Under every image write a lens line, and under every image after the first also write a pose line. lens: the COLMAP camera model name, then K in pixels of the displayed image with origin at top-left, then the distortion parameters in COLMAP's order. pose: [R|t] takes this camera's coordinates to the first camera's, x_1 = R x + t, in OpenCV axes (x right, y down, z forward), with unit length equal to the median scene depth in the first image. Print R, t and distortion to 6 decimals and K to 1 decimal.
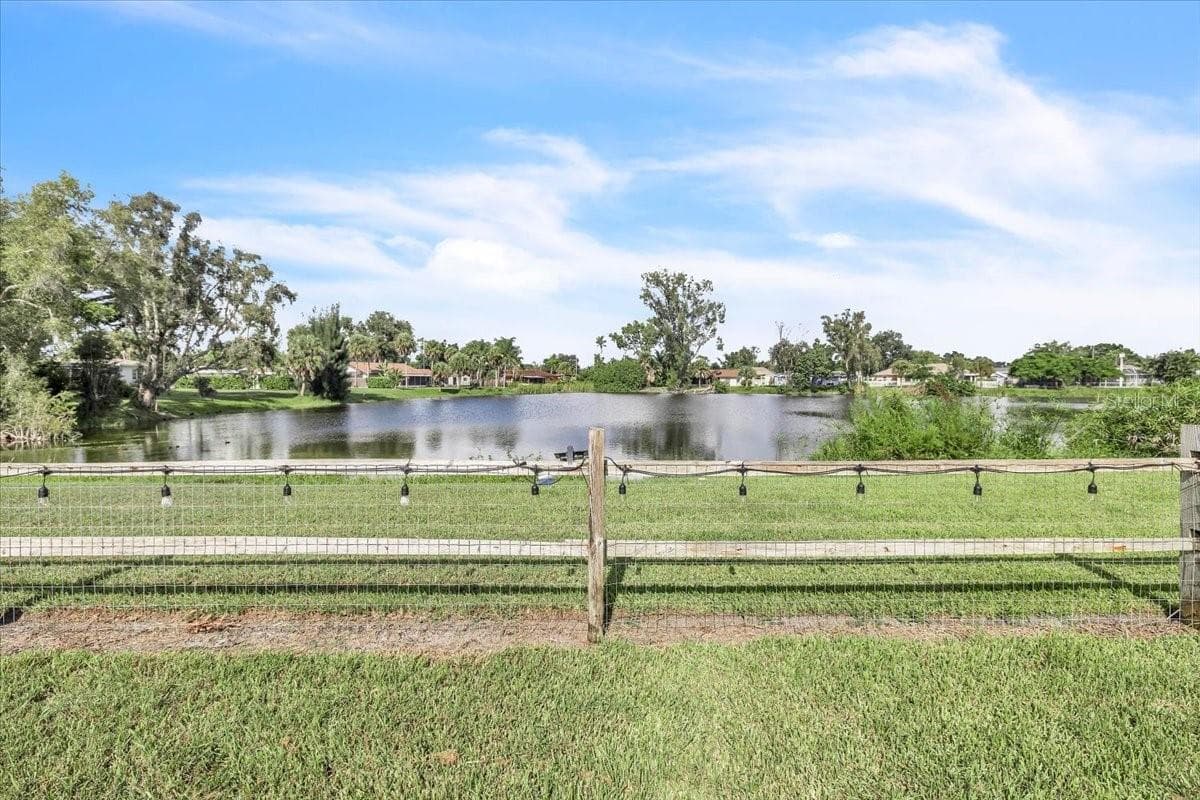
lens RADIAL K [[507.4, 0, 598.7], [0, 507.4, 397.1], [0, 0, 1]] dist [-0.000423, -0.000289]
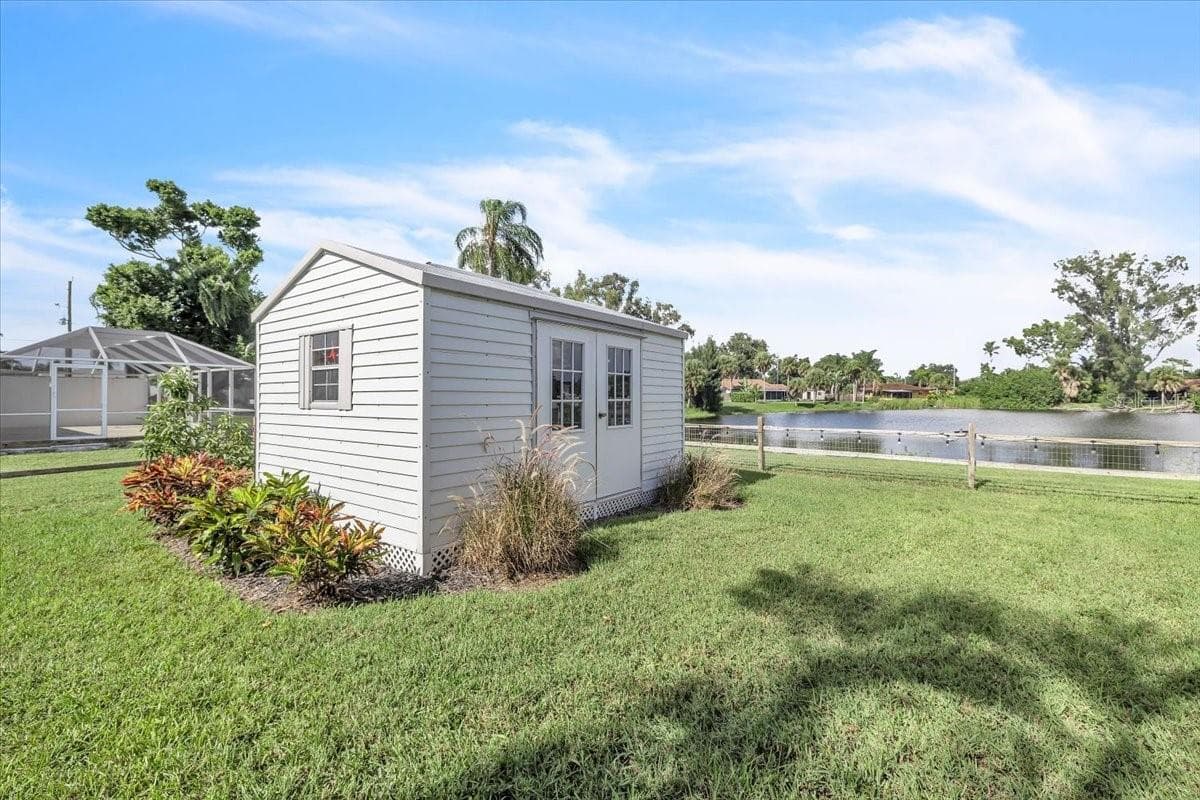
lens RADIAL K [[507.4, 0, 598.7], [0, 507.4, 397.1], [0, 0, 1]] dist [-0.000423, -0.000289]
pose [[0.793325, 0.002505, -0.608794, 0.002156], [-0.018884, 0.999612, -0.020495, 0.000398], [0.608506, 0.027756, 0.793064, -0.080523]]
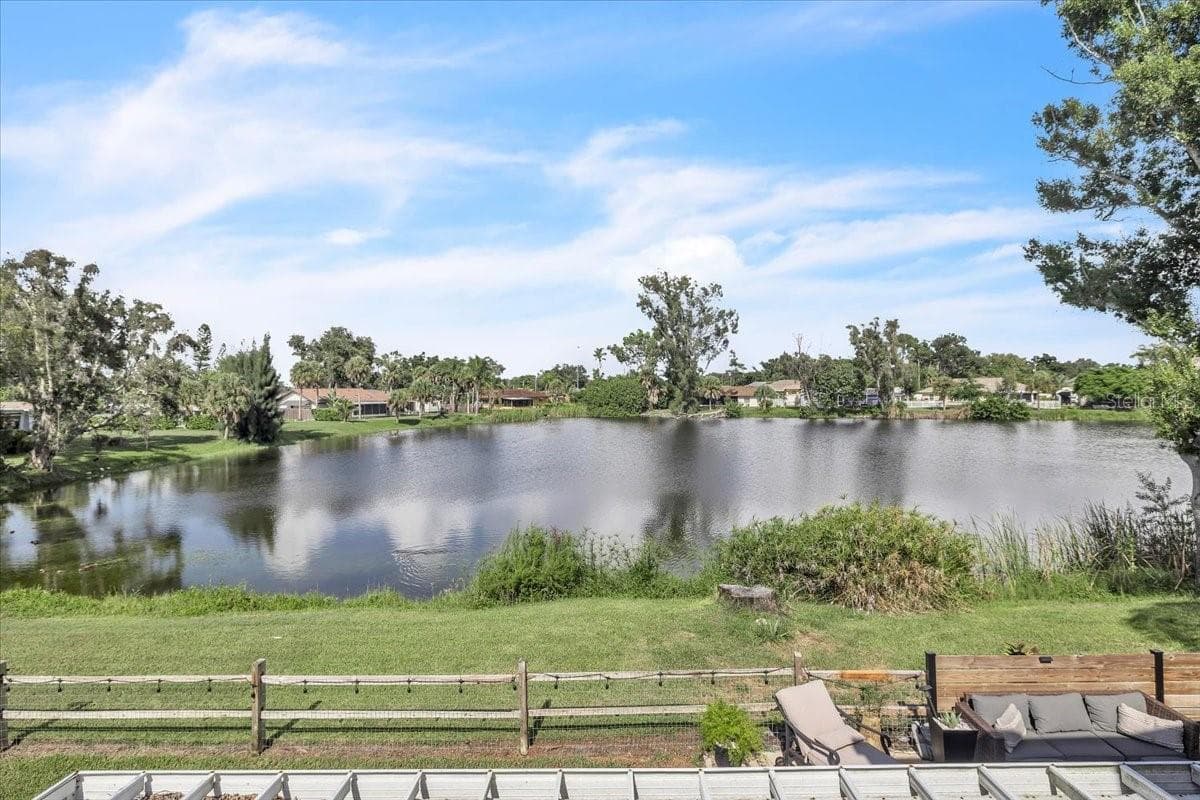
lens RADIAL K [[621.8, 0, 606.9], [0, 621.8, 395.1], [0, 0, 1]] dist [-0.000981, -0.000518]
pose [[0.999275, -0.014557, -0.035180, 0.082874], [0.013800, 0.999670, -0.021654, -0.030508], [0.035484, 0.021152, 0.999146, -0.051131]]
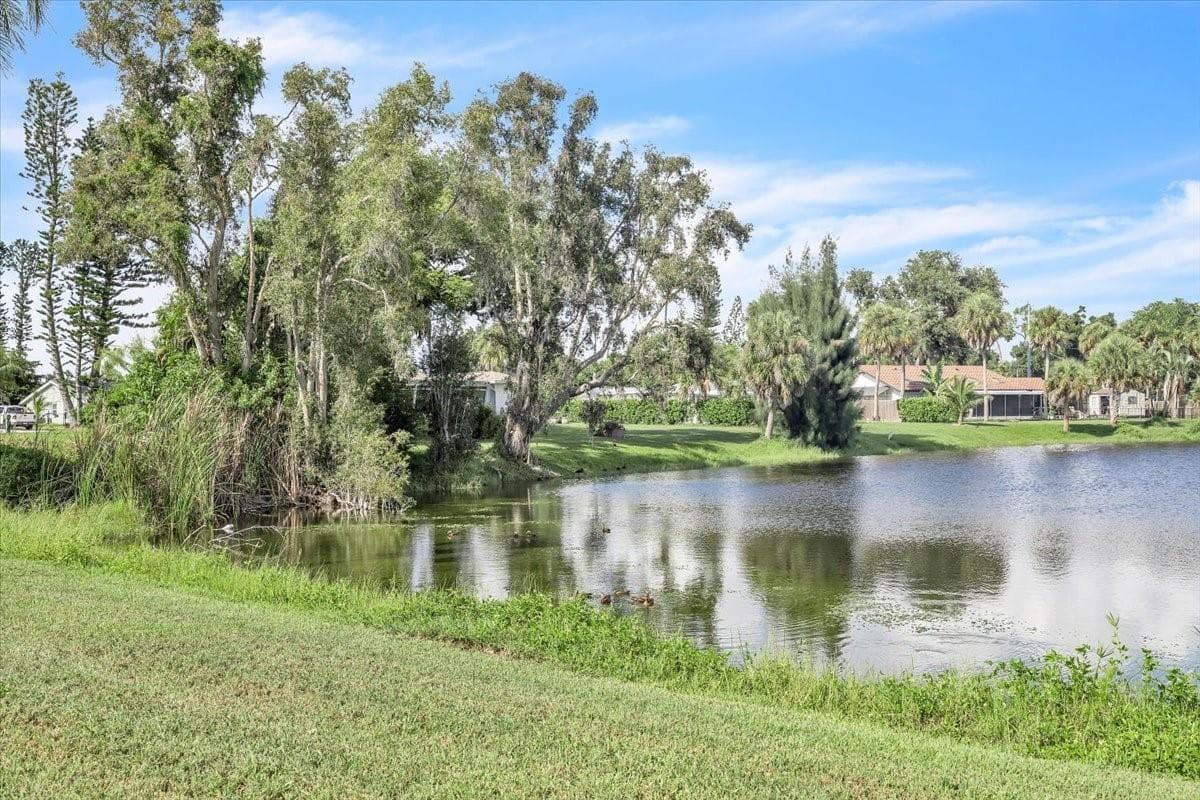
lens RADIAL K [[1164.3, 0, 584.8], [0, 1164.3, 395.7], [0, 0, 1]] dist [-0.003279, 0.005057]
pose [[0.764897, -0.013946, -0.644002, -0.002805], [-0.012255, 0.999270, -0.036195, -0.000538], [0.644037, 0.035578, 0.764167, 0.025886]]
